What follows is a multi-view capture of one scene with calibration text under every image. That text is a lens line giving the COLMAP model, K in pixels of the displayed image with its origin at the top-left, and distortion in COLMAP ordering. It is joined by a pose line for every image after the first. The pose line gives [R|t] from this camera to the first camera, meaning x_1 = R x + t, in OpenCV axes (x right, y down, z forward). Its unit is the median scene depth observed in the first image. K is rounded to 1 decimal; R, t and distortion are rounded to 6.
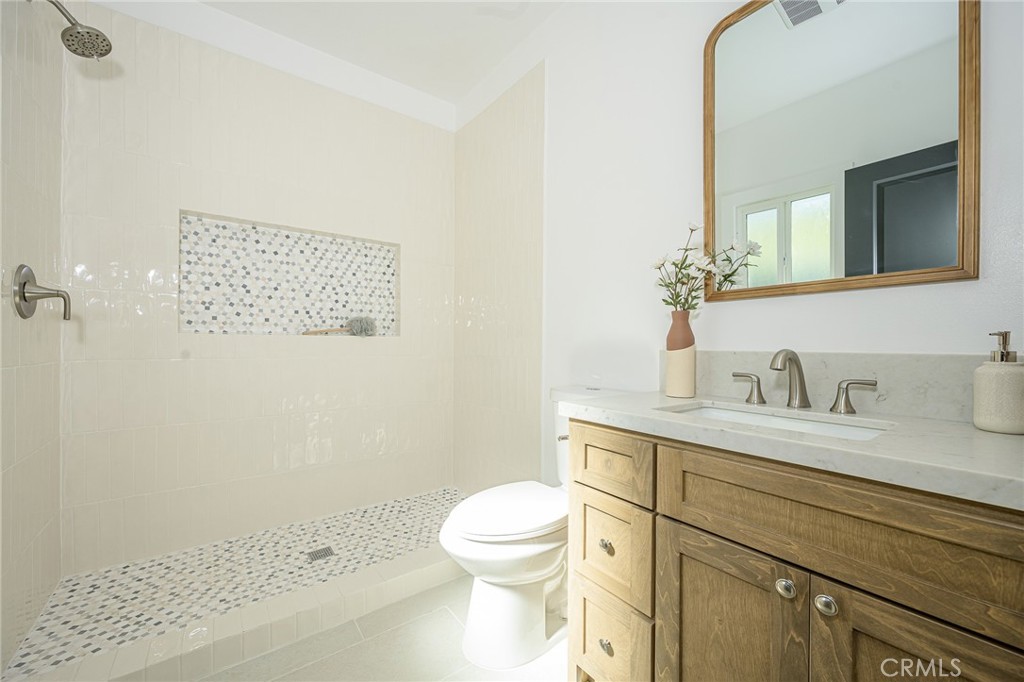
lens RADIAL K [[402.3, 0, 510.7], [0, 402.3, 343.0], [0, 0, 1]] dist [0.003022, -0.000924]
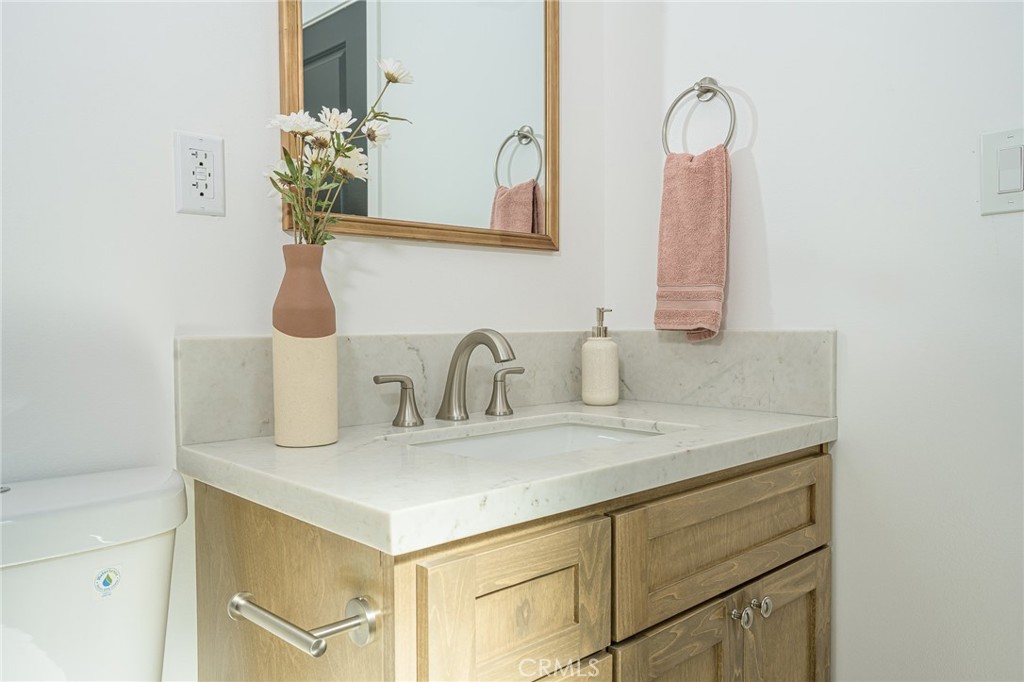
lens RADIAL K [[773.6, 0, 511.5], [0, 773.6, 339.8], [0, 0, 1]] dist [-0.007236, -0.000709]
pose [[-0.126903, -0.027809, 0.991525, -0.587744], [0.001546, 0.999600, 0.028233, -0.002021], [-0.991914, 0.005116, -0.126810, 1.227496]]
